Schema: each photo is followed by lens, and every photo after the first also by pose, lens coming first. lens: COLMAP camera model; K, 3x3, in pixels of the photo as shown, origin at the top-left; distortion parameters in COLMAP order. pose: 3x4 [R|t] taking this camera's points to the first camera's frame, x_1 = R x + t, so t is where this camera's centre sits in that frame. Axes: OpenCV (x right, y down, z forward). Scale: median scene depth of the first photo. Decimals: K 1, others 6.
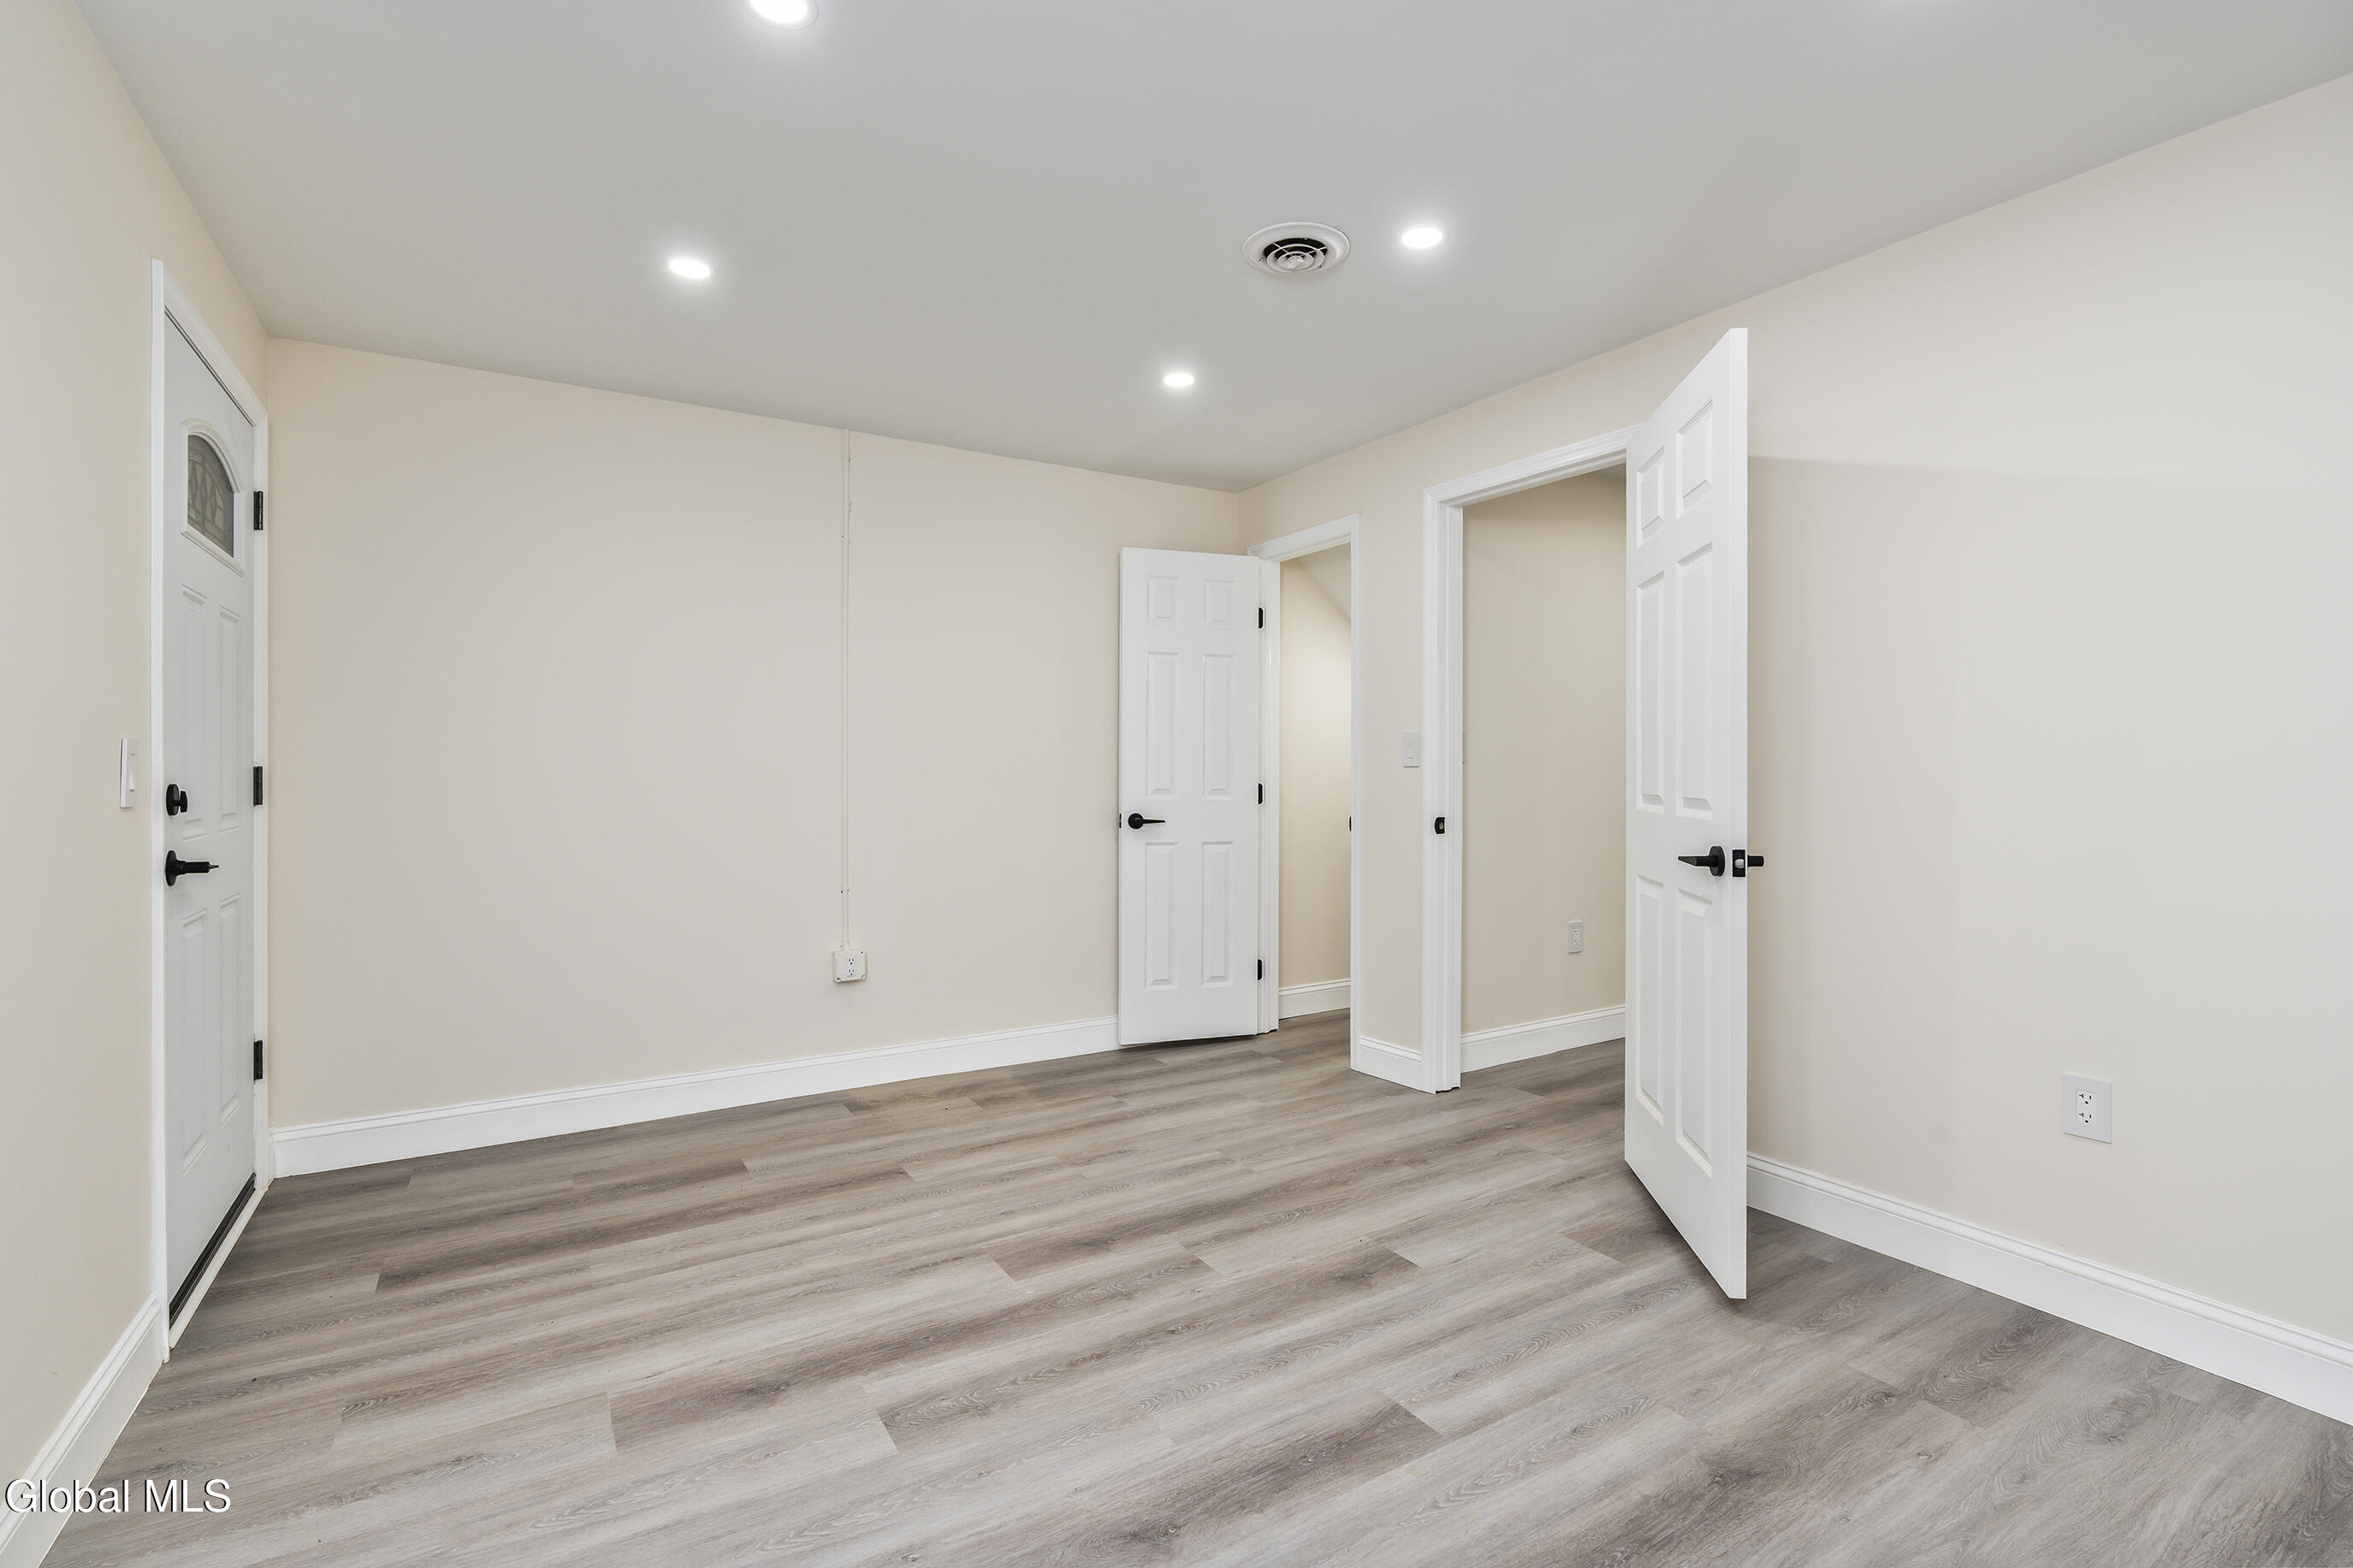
lens RADIAL K [[1103.8, 0, 1190.6], [0, 1103.8, 772.4], [0, 0, 1]] dist [0.002744, 0.000877]
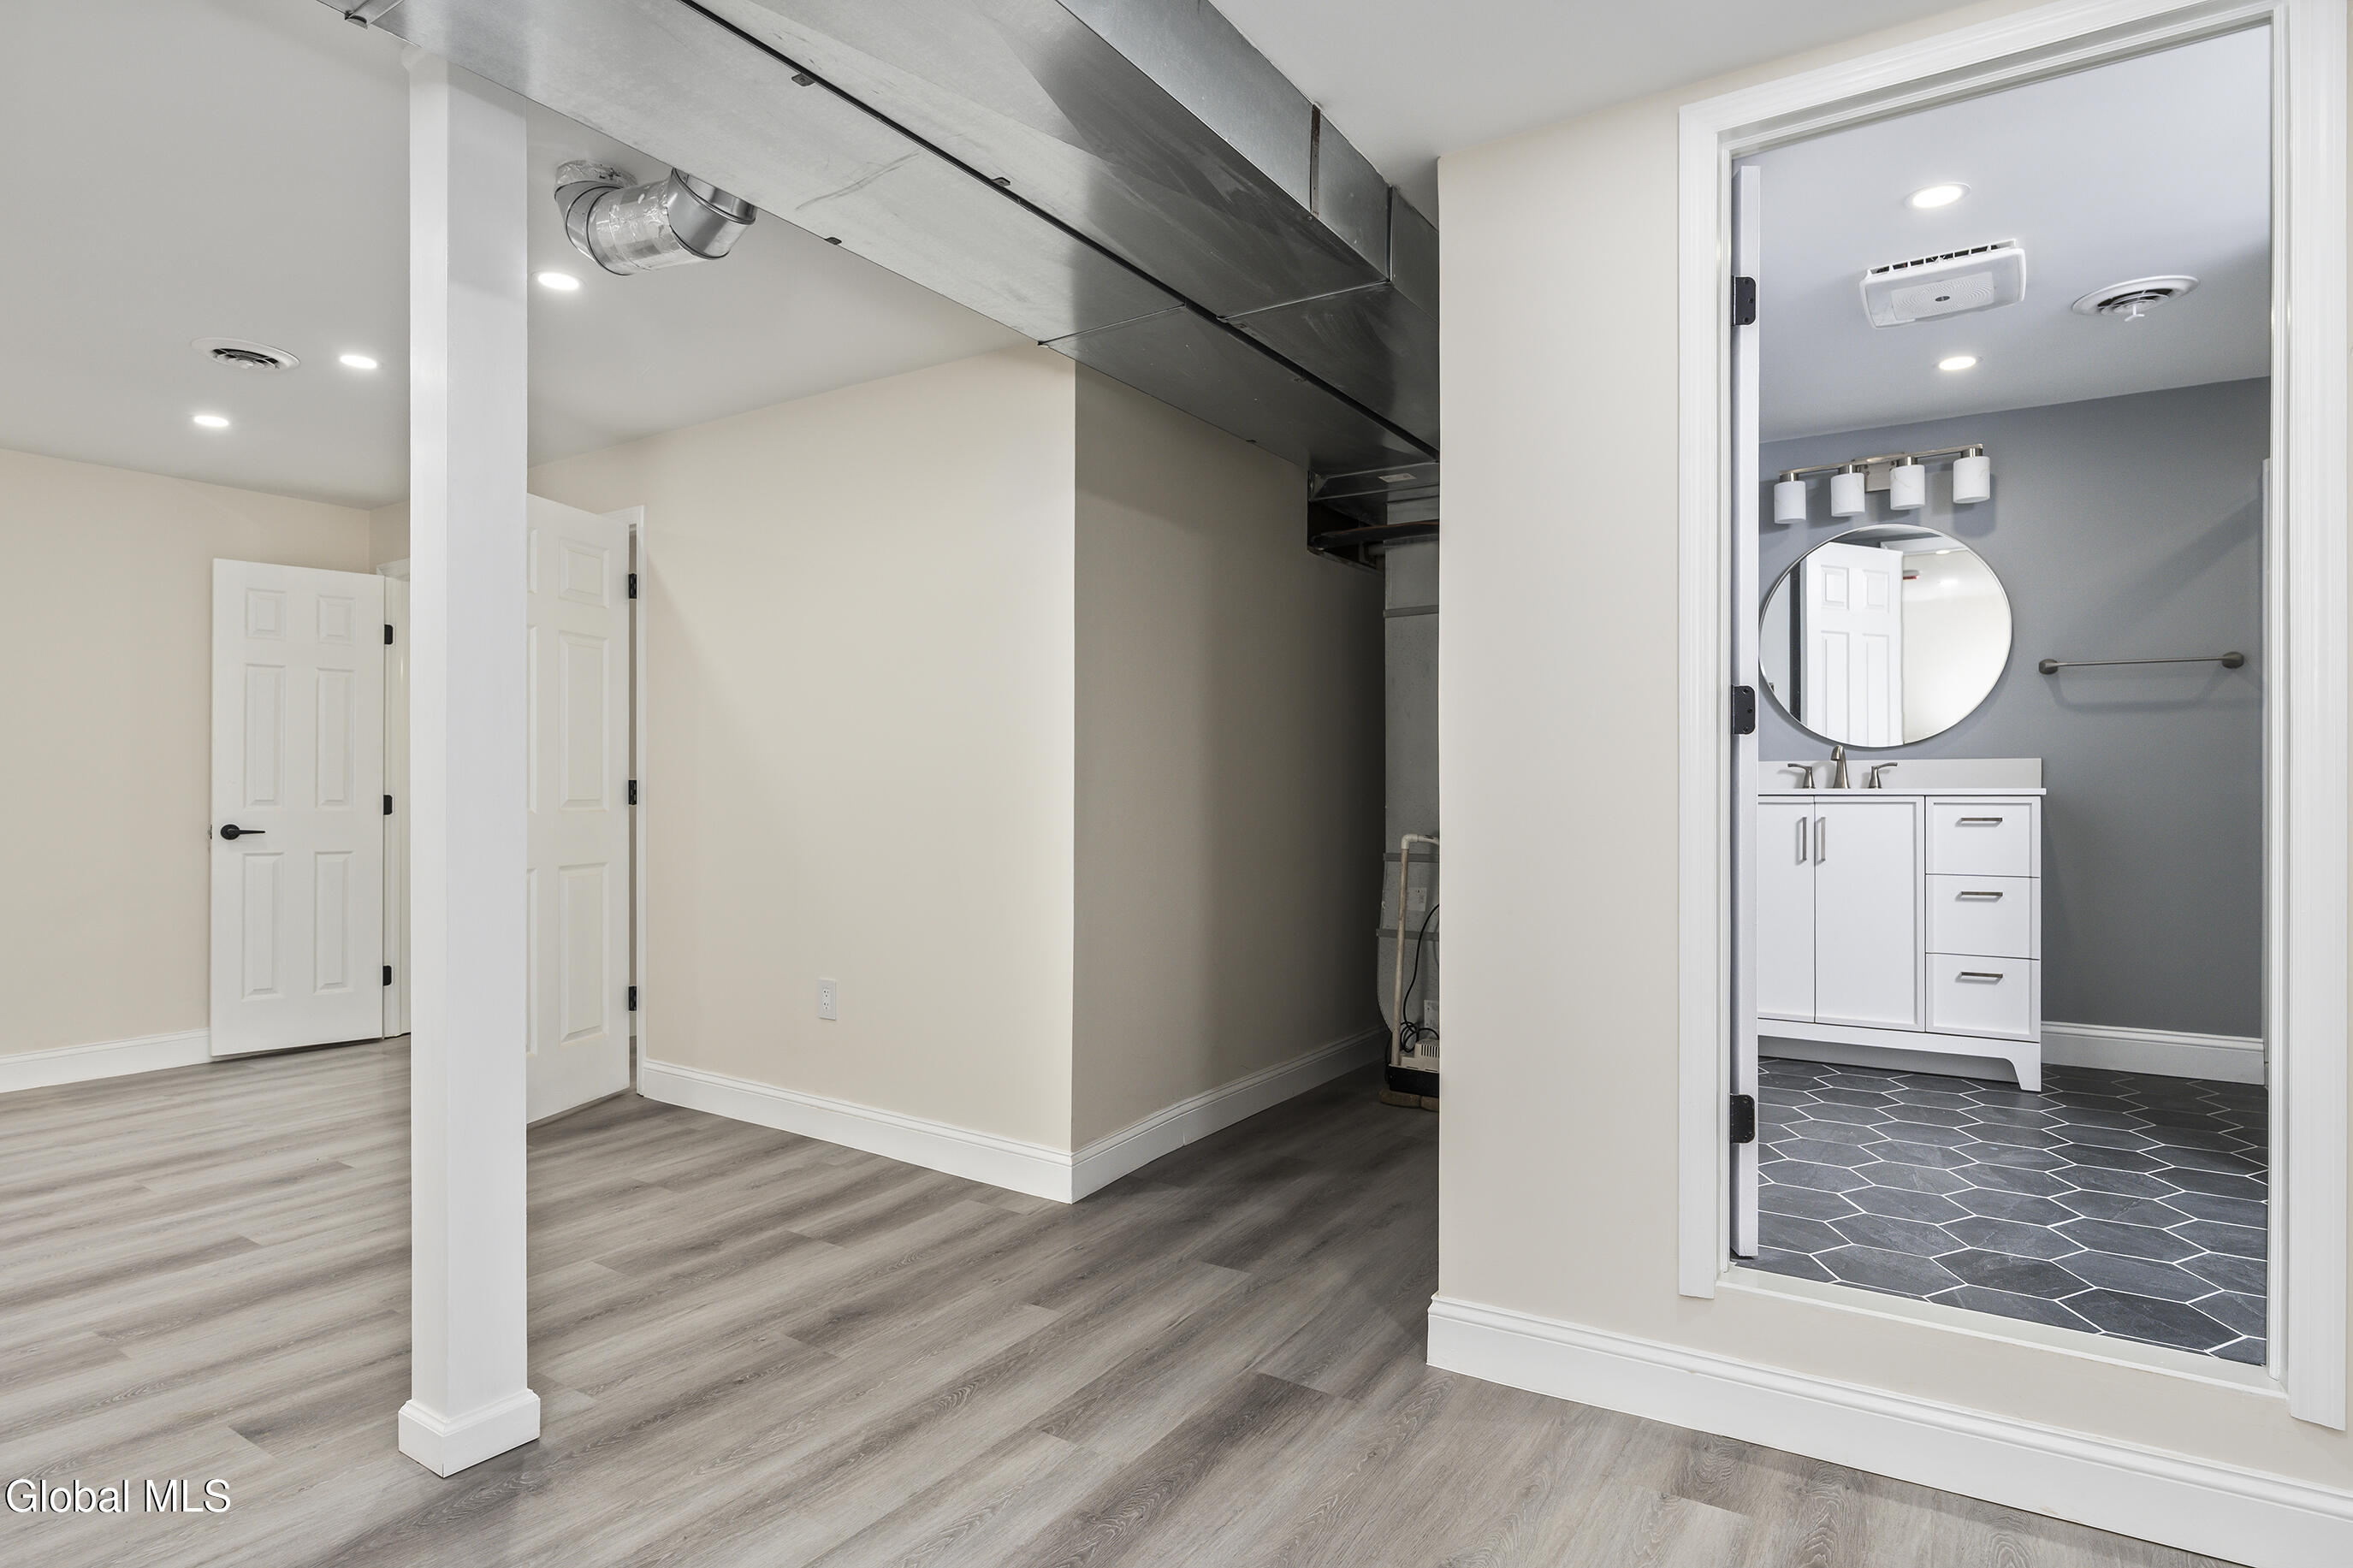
lens RADIAL K [[1267.4, 0, 1174.2], [0, 1267.4, 789.2], [0, 0, 1]] dist [0.003994, 0.001115]
pose [[0.913833, 0.001472, 0.406088, 0.453494], [-0.000924, 0.999998, -0.001545, 0.010371], [-0.406089, 0.001037, 0.913833, -0.693346]]
